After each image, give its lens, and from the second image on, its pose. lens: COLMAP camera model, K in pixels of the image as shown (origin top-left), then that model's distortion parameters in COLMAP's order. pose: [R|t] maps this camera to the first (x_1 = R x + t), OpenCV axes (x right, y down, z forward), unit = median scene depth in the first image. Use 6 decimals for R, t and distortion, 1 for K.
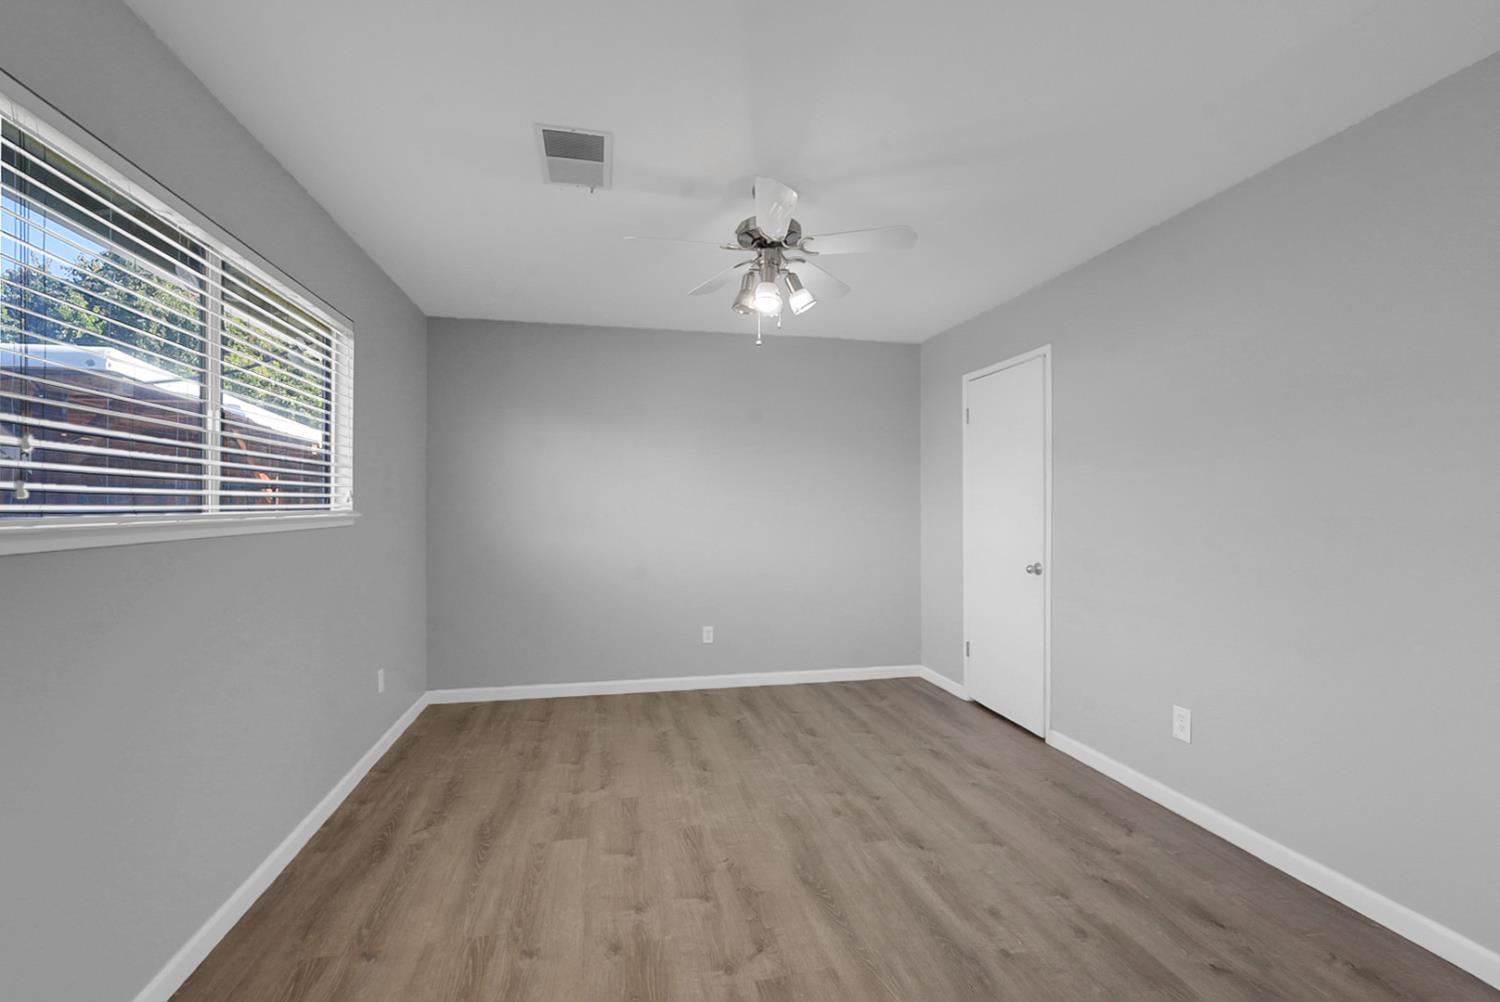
lens RADIAL K [[671.8, 0, 747.4], [0, 671.8, 501.8], [0, 0, 1]] dist [-0.008168, 0.002280]
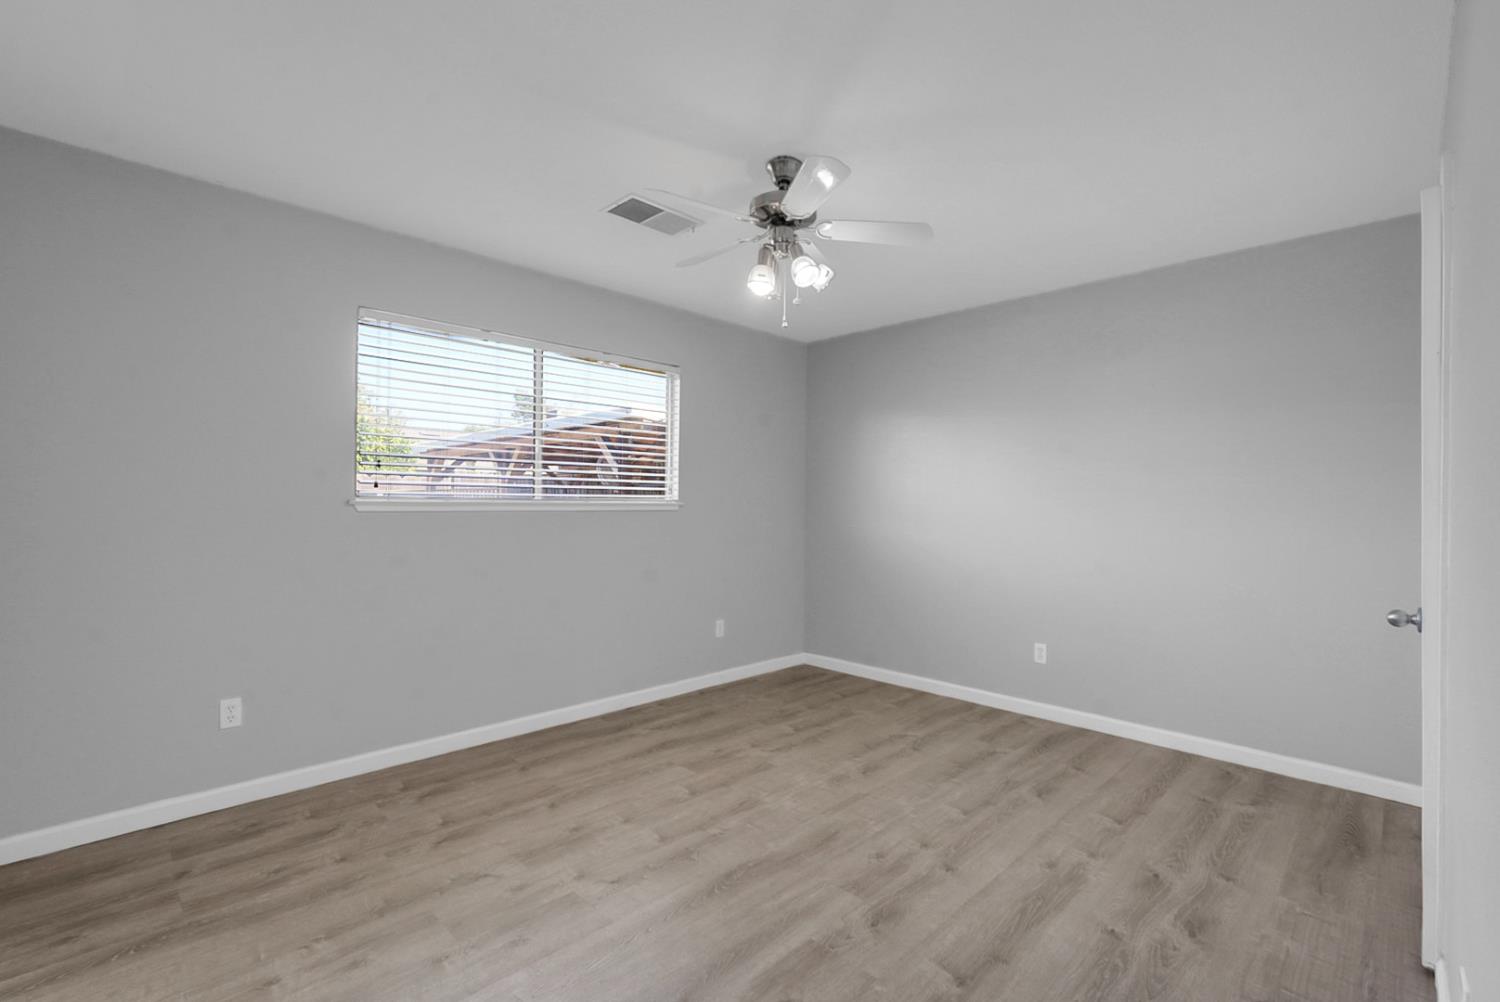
lens RADIAL K [[671.8, 0, 743.4], [0, 671.8, 499.9], [0, 0, 1]] dist [-0.008168, 0.002280]
pose [[0.531776, -0.000366, -0.846885, 0.649504], [-0.005363, 0.999978, -0.003800, 0.016969], [0.846868, 0.006562, 0.531763, 0.346330]]
